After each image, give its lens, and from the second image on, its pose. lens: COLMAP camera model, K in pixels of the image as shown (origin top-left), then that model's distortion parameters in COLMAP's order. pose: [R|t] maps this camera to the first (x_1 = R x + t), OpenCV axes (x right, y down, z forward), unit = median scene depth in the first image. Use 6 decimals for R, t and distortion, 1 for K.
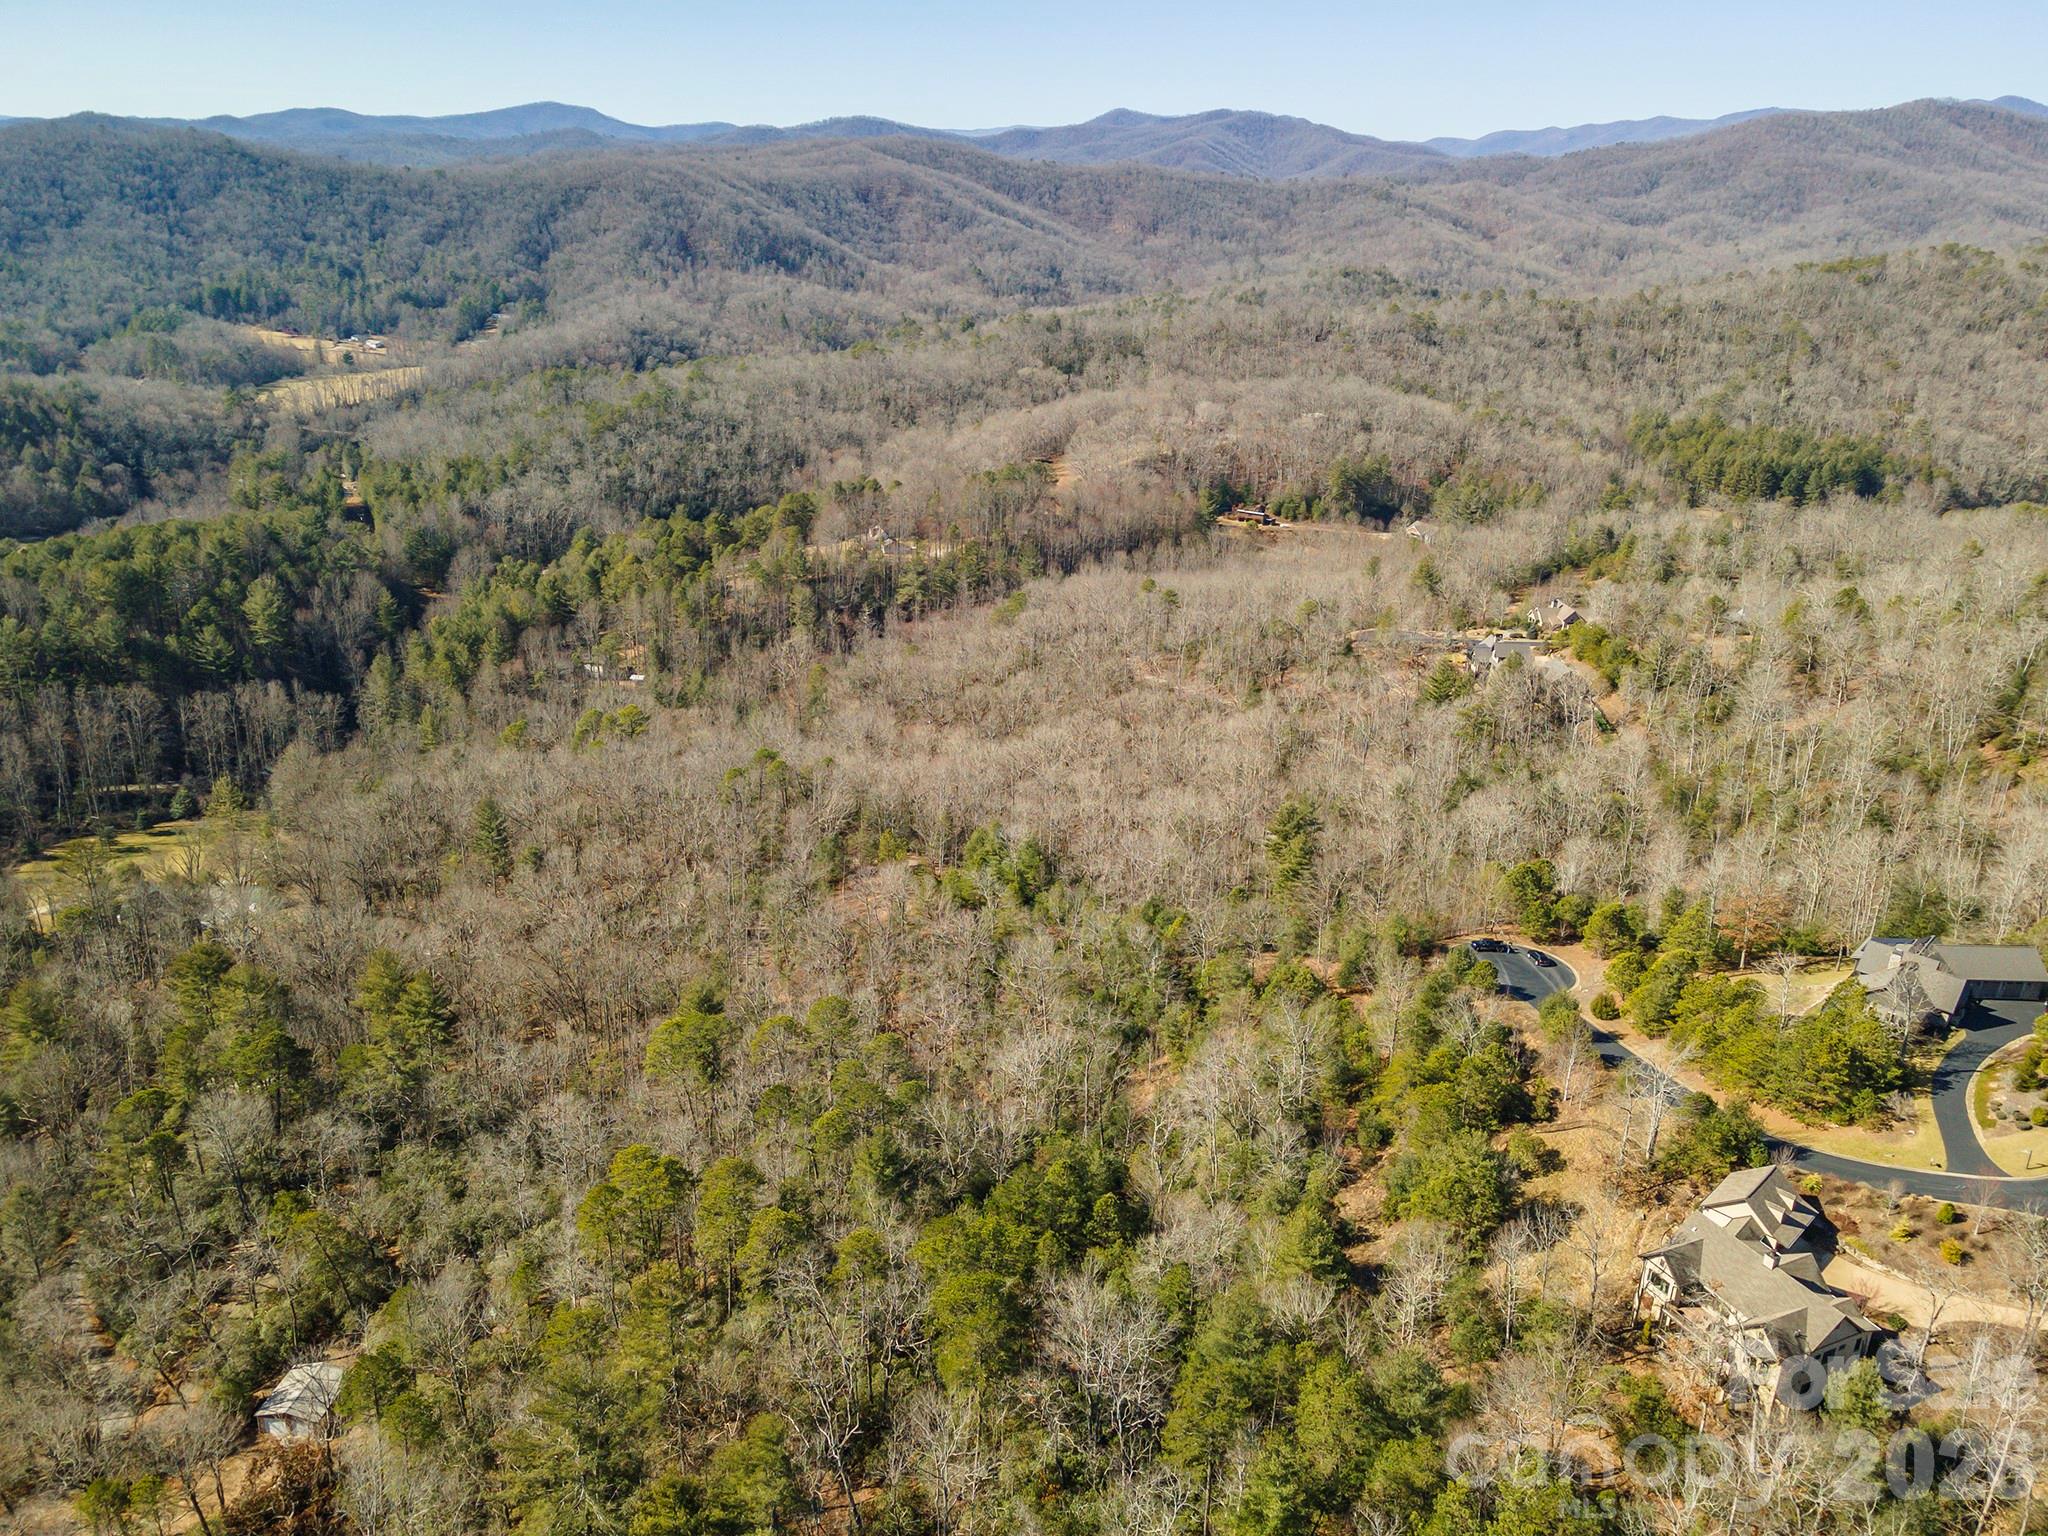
lens RADIAL K [[1613.3, 0, 1024.0], [0, 1613.3, 768.0], [0, 0, 1]] dist [0.052953, 0.039461]
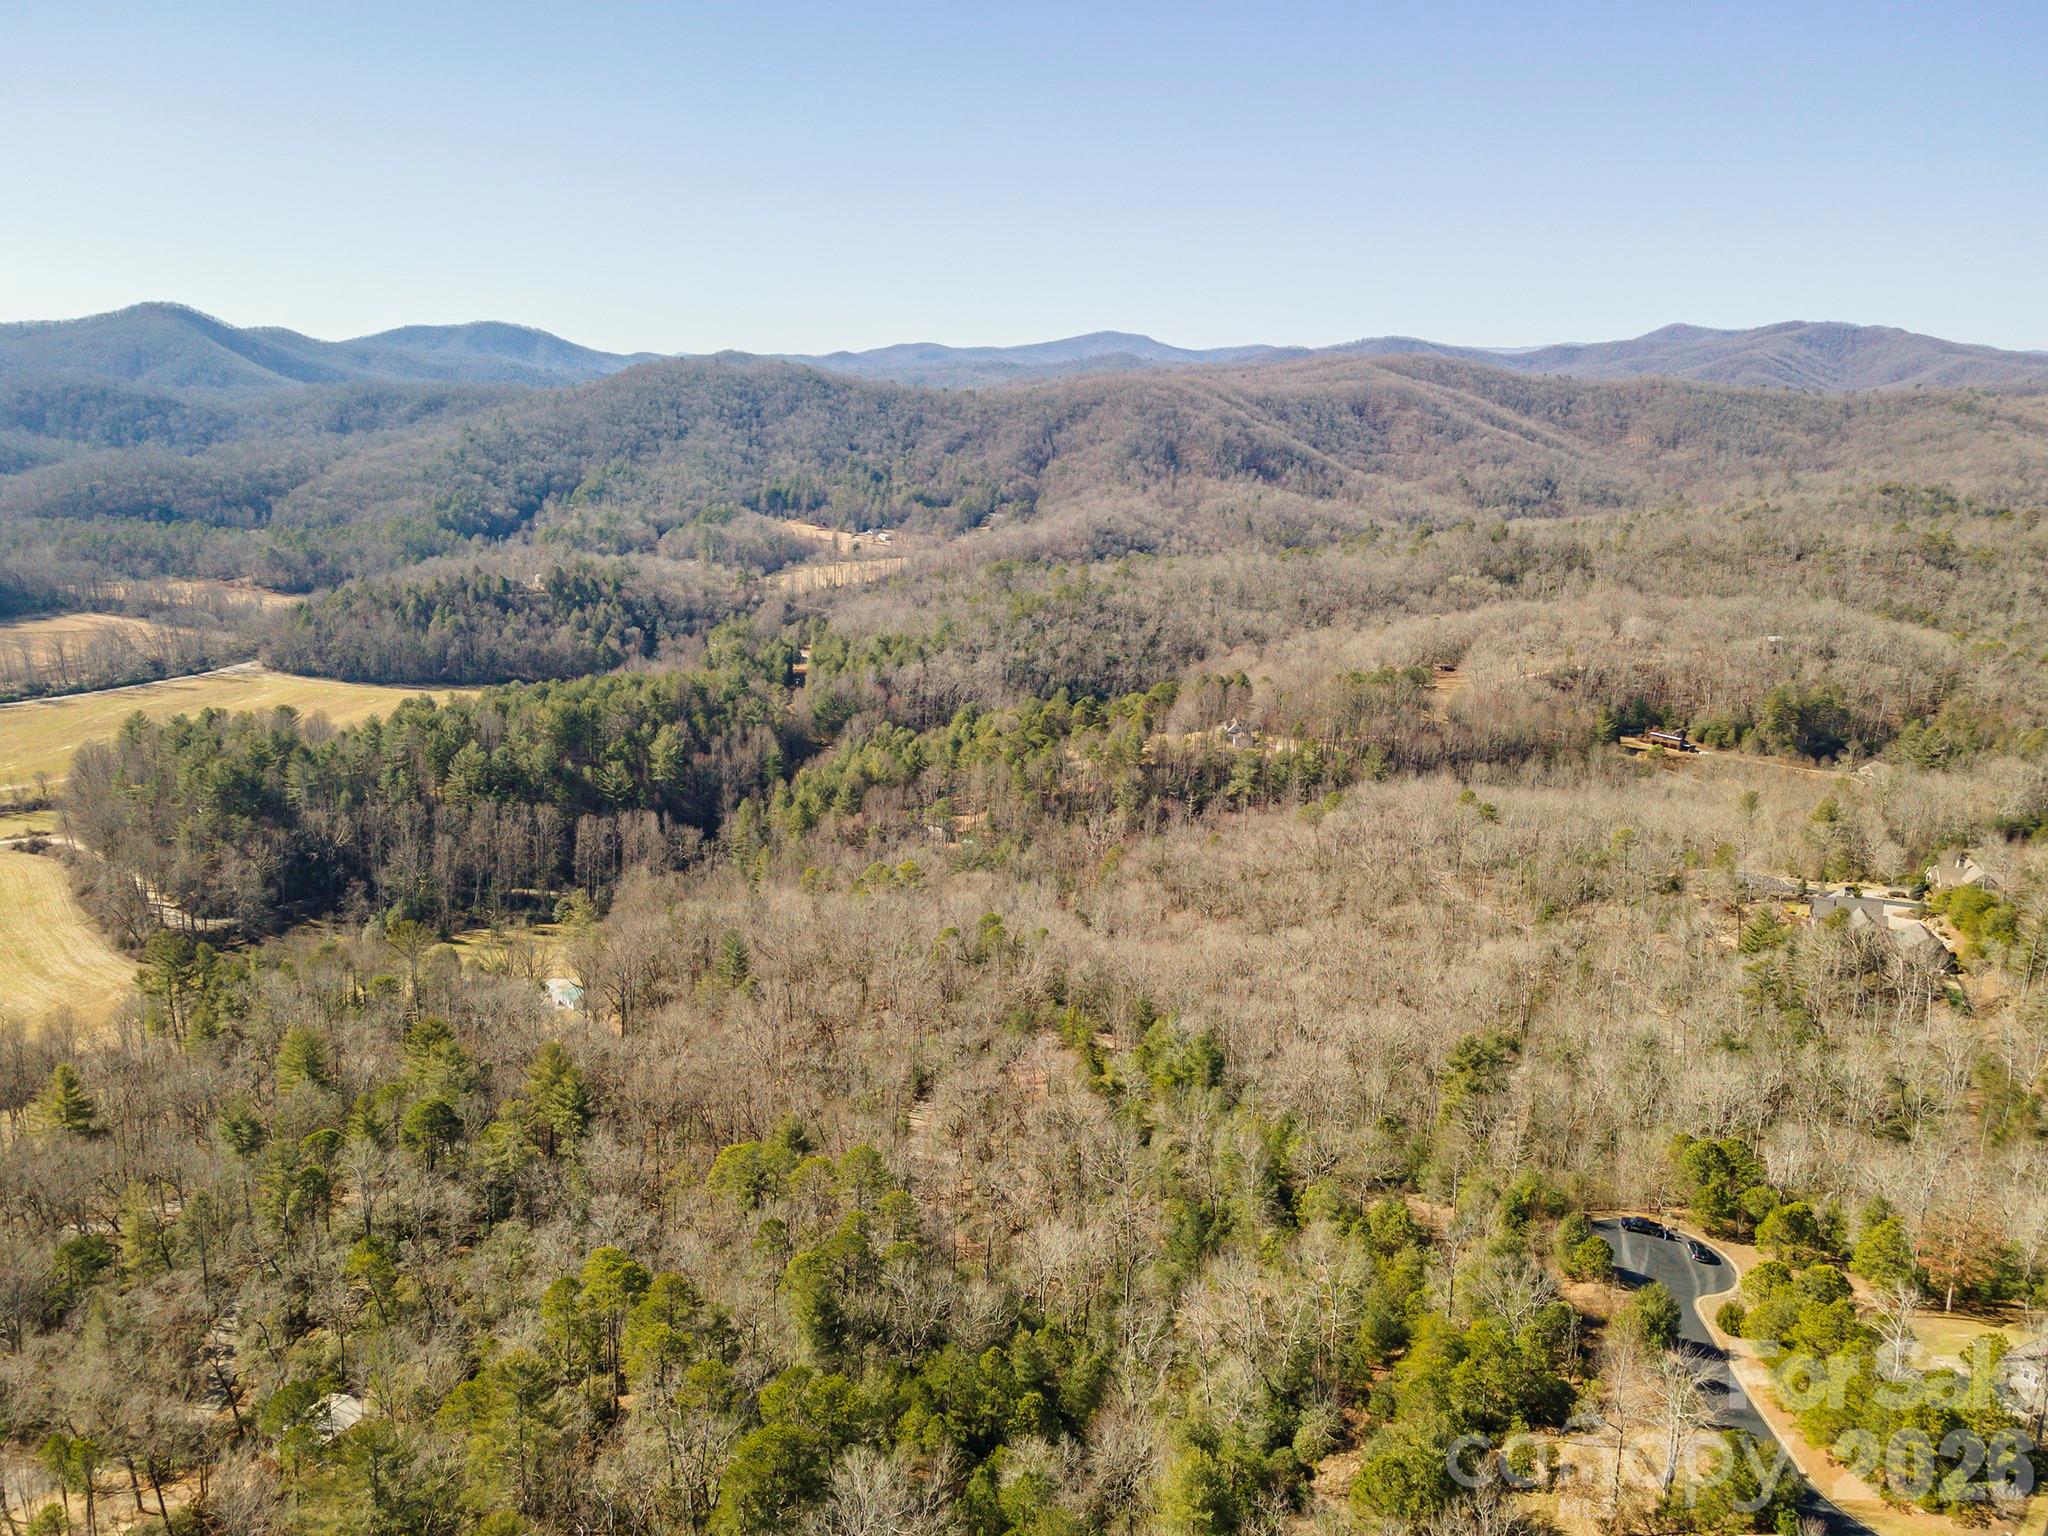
lens RADIAL K [[1613.3, 0, 1024.0], [0, 1613.3, 768.0], [0, 0, 1]] dist [0.052953, 0.039461]
pose [[0.933195, 0.082670, -0.349732, 0.123352], [-0.125338, 0.986945, -0.101146, -0.001134], [0.336804, 0.138224, 0.931374, 0.018807]]
